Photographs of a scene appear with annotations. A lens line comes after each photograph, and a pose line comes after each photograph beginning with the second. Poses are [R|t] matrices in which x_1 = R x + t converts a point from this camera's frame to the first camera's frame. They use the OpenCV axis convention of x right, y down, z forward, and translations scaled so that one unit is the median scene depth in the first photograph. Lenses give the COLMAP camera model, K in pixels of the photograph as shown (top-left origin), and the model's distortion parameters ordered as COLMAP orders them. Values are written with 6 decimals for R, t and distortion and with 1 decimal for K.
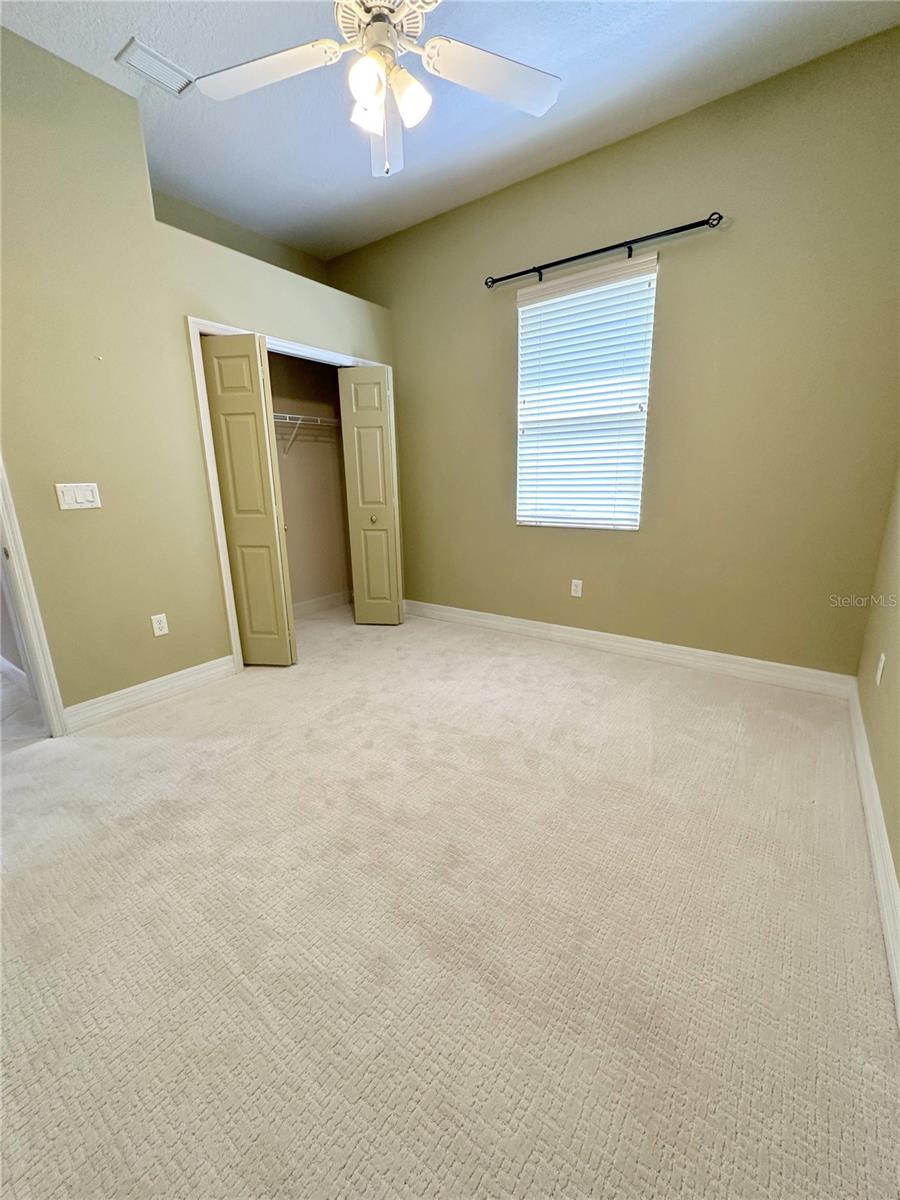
lens RADIAL K [[479.8, 0, 452.3], [0, 479.8, 597.7], [0, 0, 1]] dist [-0.002810, 0.000301]
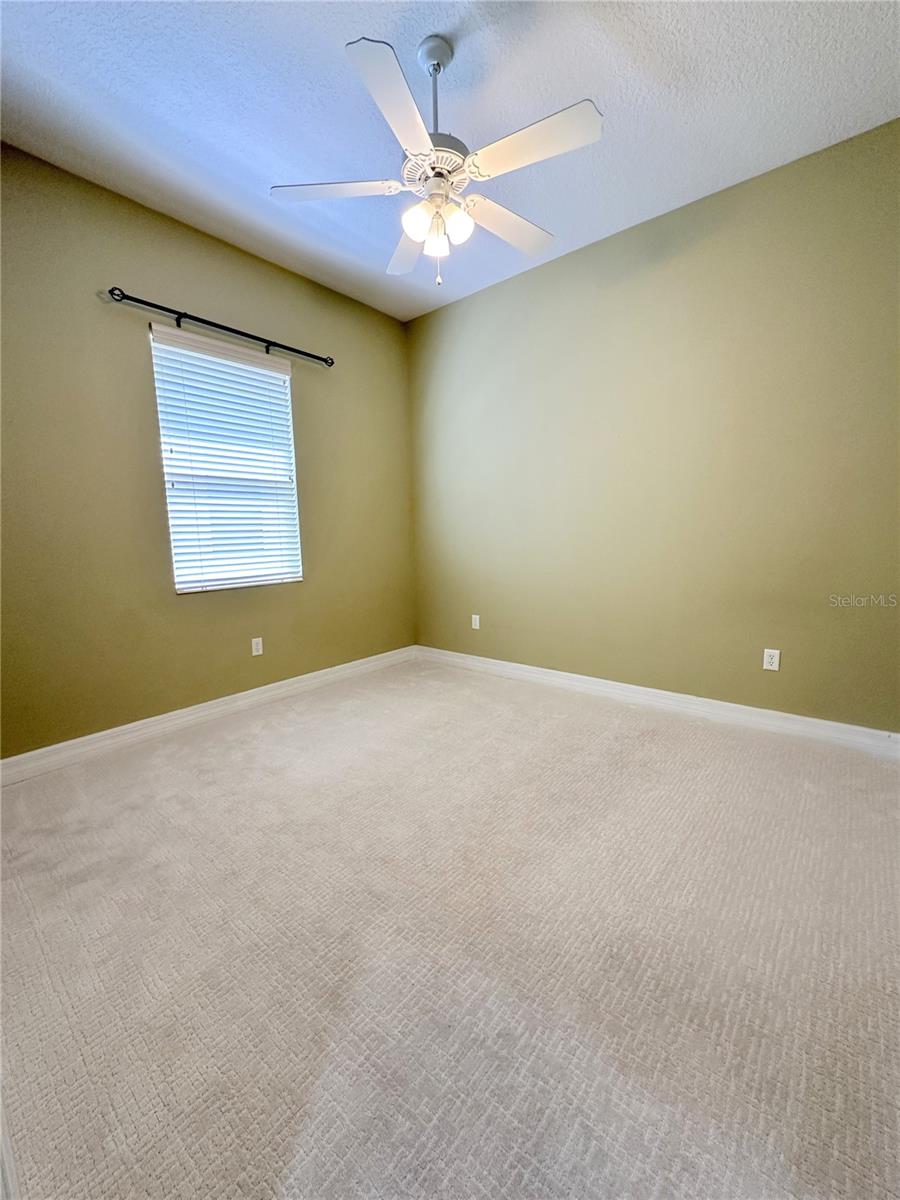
lens RADIAL K [[479.8, 0, 452.3], [0, 479.8, 597.7], [0, 0, 1]] dist [-0.002810, 0.000301]
pose [[0.068872, -0.118294, 0.990587, -0.731640], [0.265306, 0.959361, 0.096119, -0.112896], [-0.961701, 0.256189, 0.097457, 0.530985]]
